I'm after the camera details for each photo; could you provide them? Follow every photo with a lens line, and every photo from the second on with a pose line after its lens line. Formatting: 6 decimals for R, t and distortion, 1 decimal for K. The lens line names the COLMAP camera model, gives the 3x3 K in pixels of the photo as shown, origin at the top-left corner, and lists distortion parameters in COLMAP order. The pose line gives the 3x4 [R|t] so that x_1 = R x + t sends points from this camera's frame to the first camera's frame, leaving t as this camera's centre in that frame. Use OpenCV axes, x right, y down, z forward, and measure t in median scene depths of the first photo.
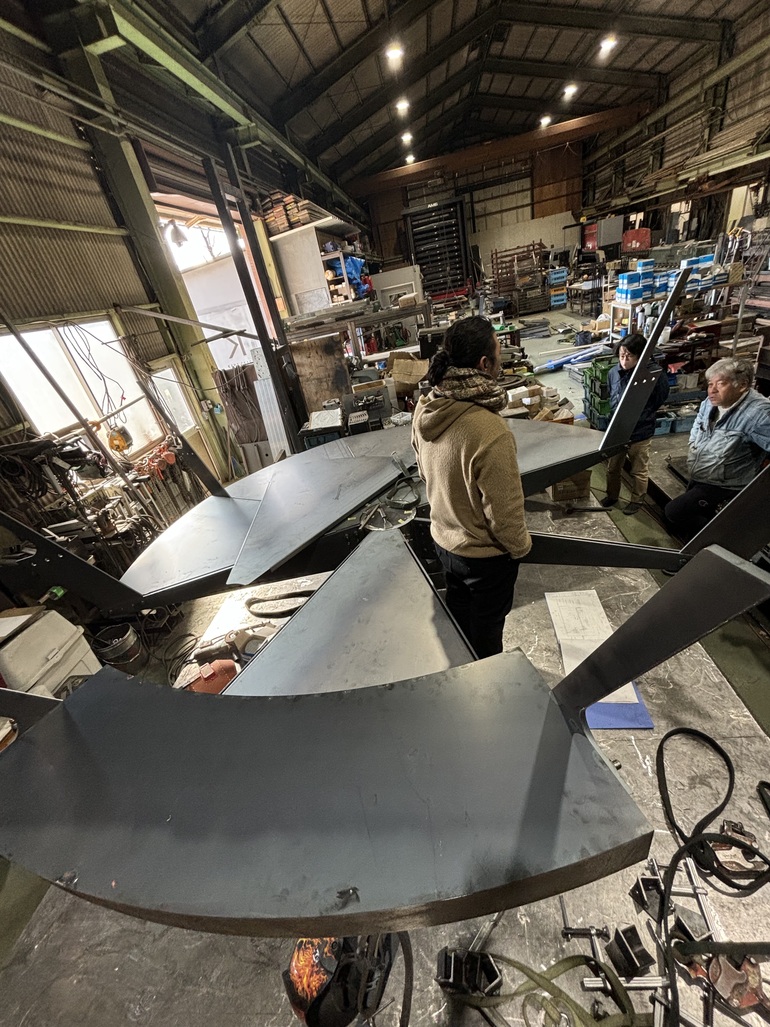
lens RADIAL K [[416.1, 0, 384.1], [0, 416.1, 511.9], [0, 0, 1]] dist [-0.000920, -0.000209]
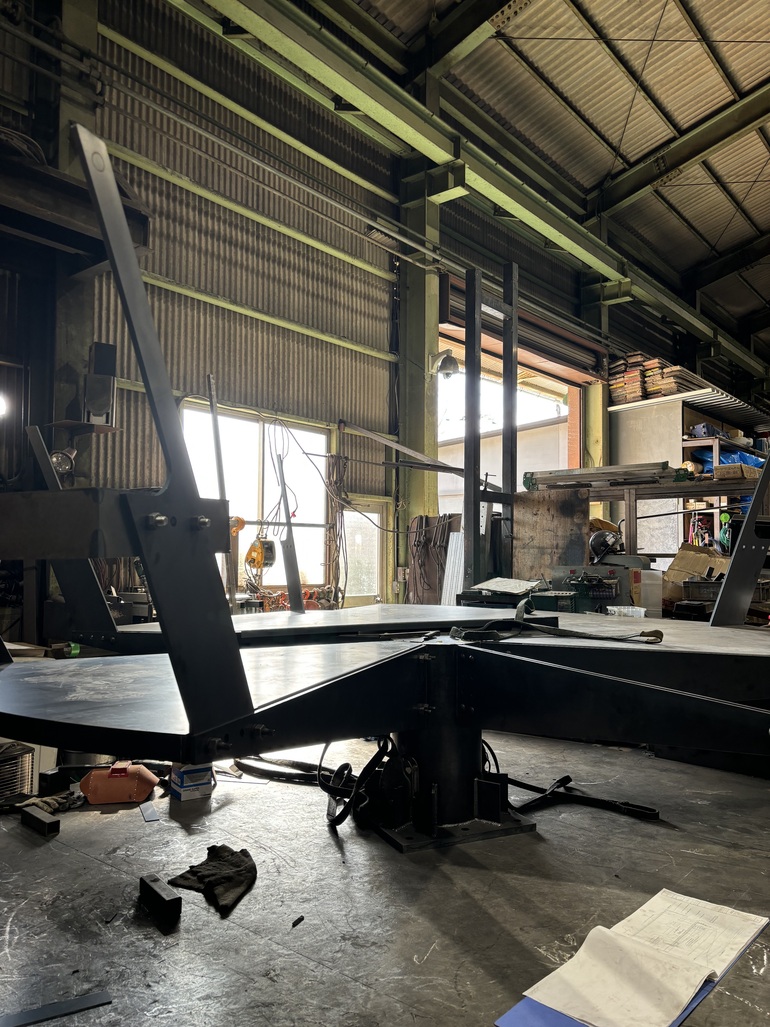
lens RADIAL K [[782.0, 0, 380.7], [0, 782.0, 517.8], [0, 0, 1]] dist [0.026208, -0.004157]
pose [[0.808834, 0.175294, -0.561302, 0.190215], [-0.423751, 0.835560, -0.349679, 0.100882], [0.407704, 0.520684, 0.750110, -0.011315]]
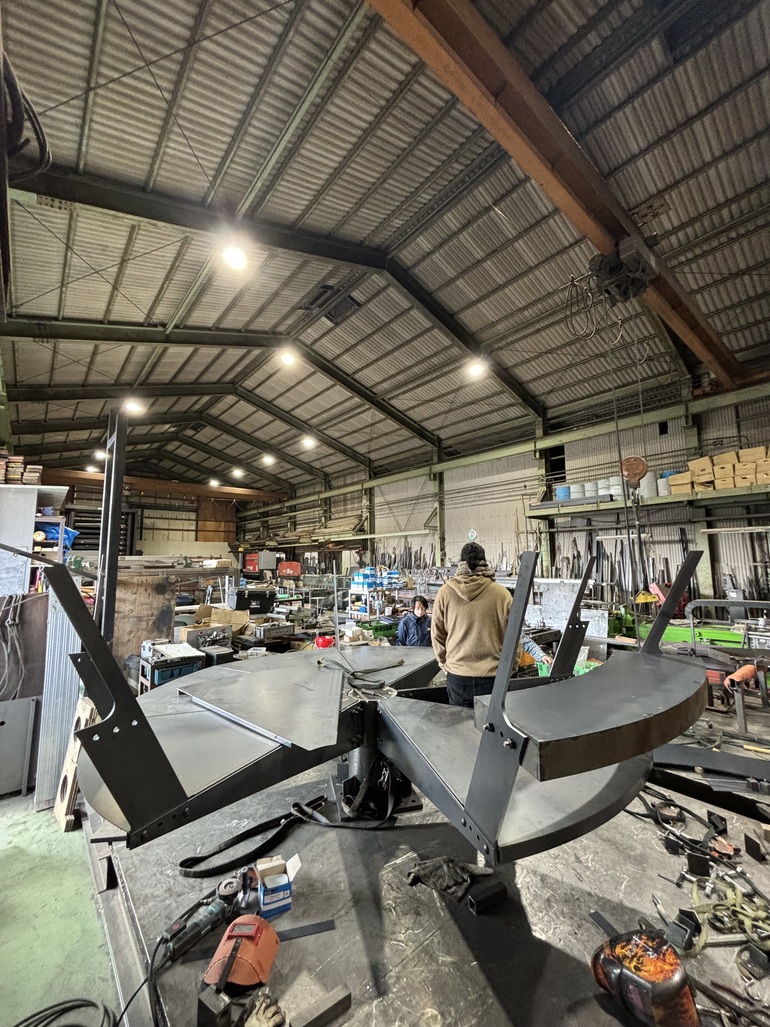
lens RADIAL K [[416.1, 0, 389.0], [0, 416.1, 515.6], [0, 0, 1]] dist [-0.000920, -0.000209]
pose [[0.675920, 0.264997, 0.687684, -0.293503], [0.250023, 0.795324, -0.552221, 0.089963], [-0.693268, 0.545194, 0.471320, 0.041259]]
